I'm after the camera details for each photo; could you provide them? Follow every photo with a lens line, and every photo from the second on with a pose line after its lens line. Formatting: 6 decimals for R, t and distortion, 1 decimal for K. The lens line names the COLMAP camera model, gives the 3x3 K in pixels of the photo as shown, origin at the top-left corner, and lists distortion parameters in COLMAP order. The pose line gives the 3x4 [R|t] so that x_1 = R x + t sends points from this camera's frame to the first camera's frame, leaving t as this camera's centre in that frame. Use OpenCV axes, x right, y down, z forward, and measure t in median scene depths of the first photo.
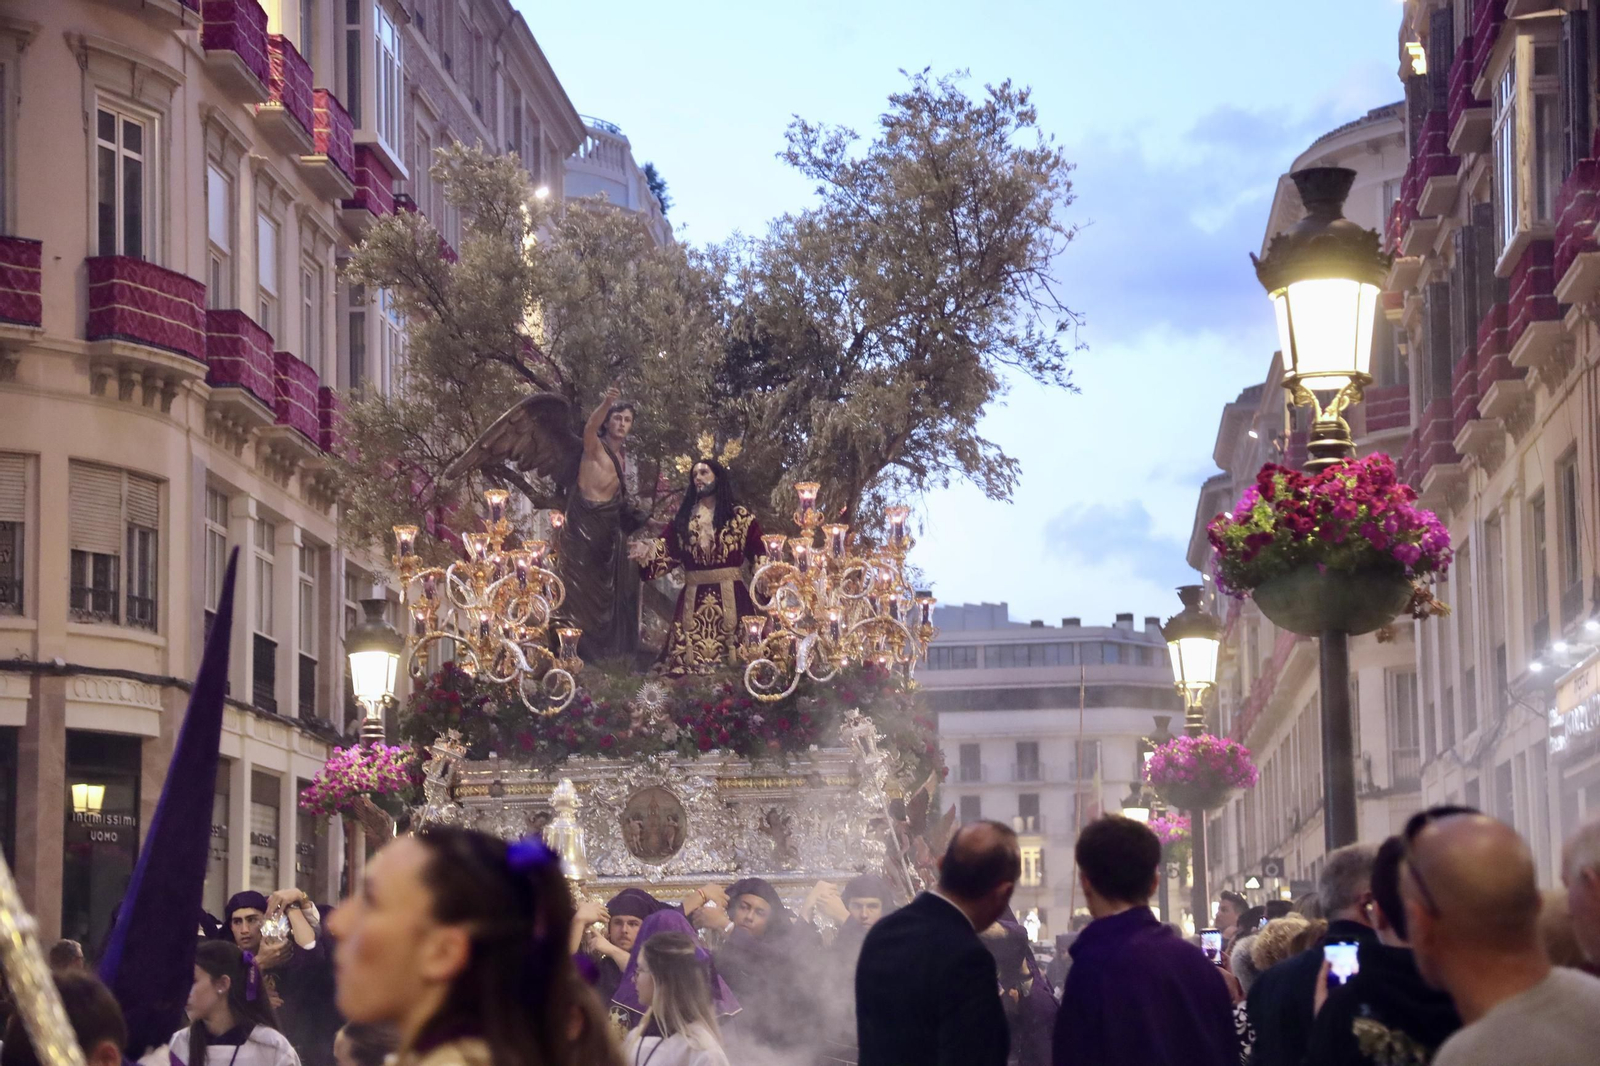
lens RADIAL K [[3930.2, 0, 803.4], [0, 3930.2, 532.3], [0, 0, 1]] dist [0.810443, 0.000000]
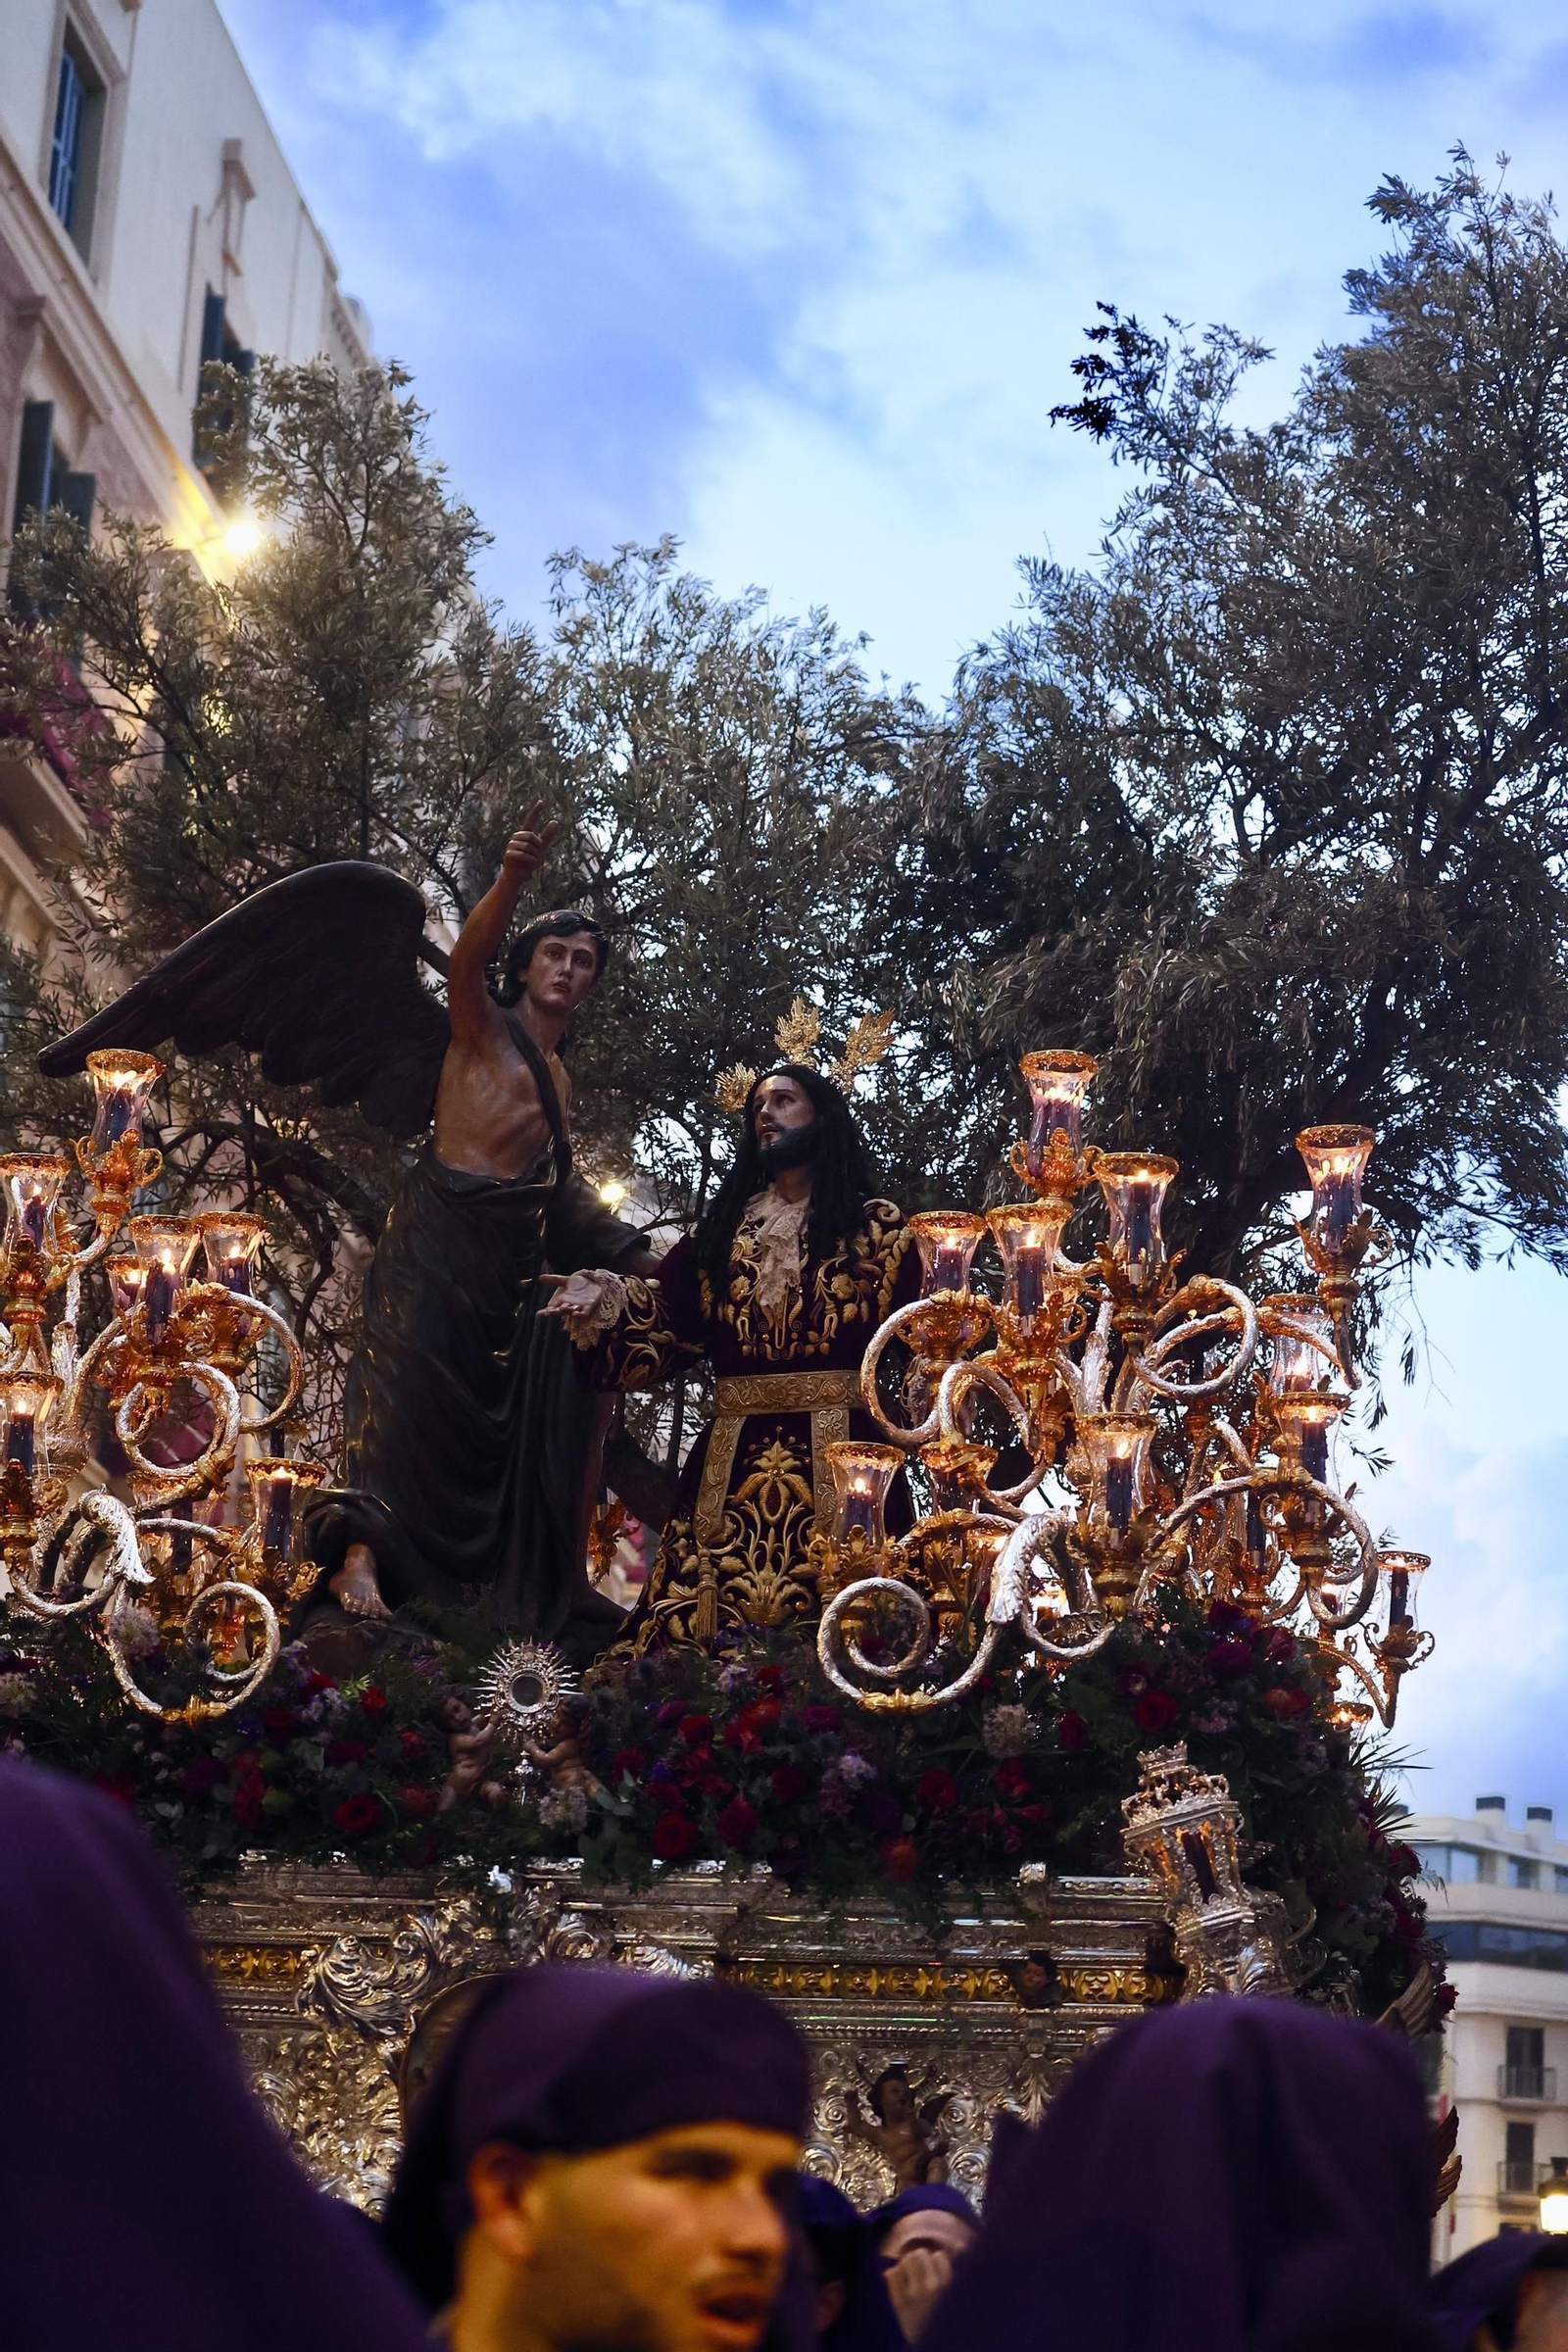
lens RADIAL K [[4685.5, 0, 778.4], [0, 4685.5, 1175.2], [0, 0, 1]] dist [-0.220030, 0.000000]
pose [[0.994056, 0.033283, -0.103656, 0.018254], [-0.047818, 0.988845, -0.141062, 0.052246], [0.097805, 0.145180, 0.984559, 0.624988]]
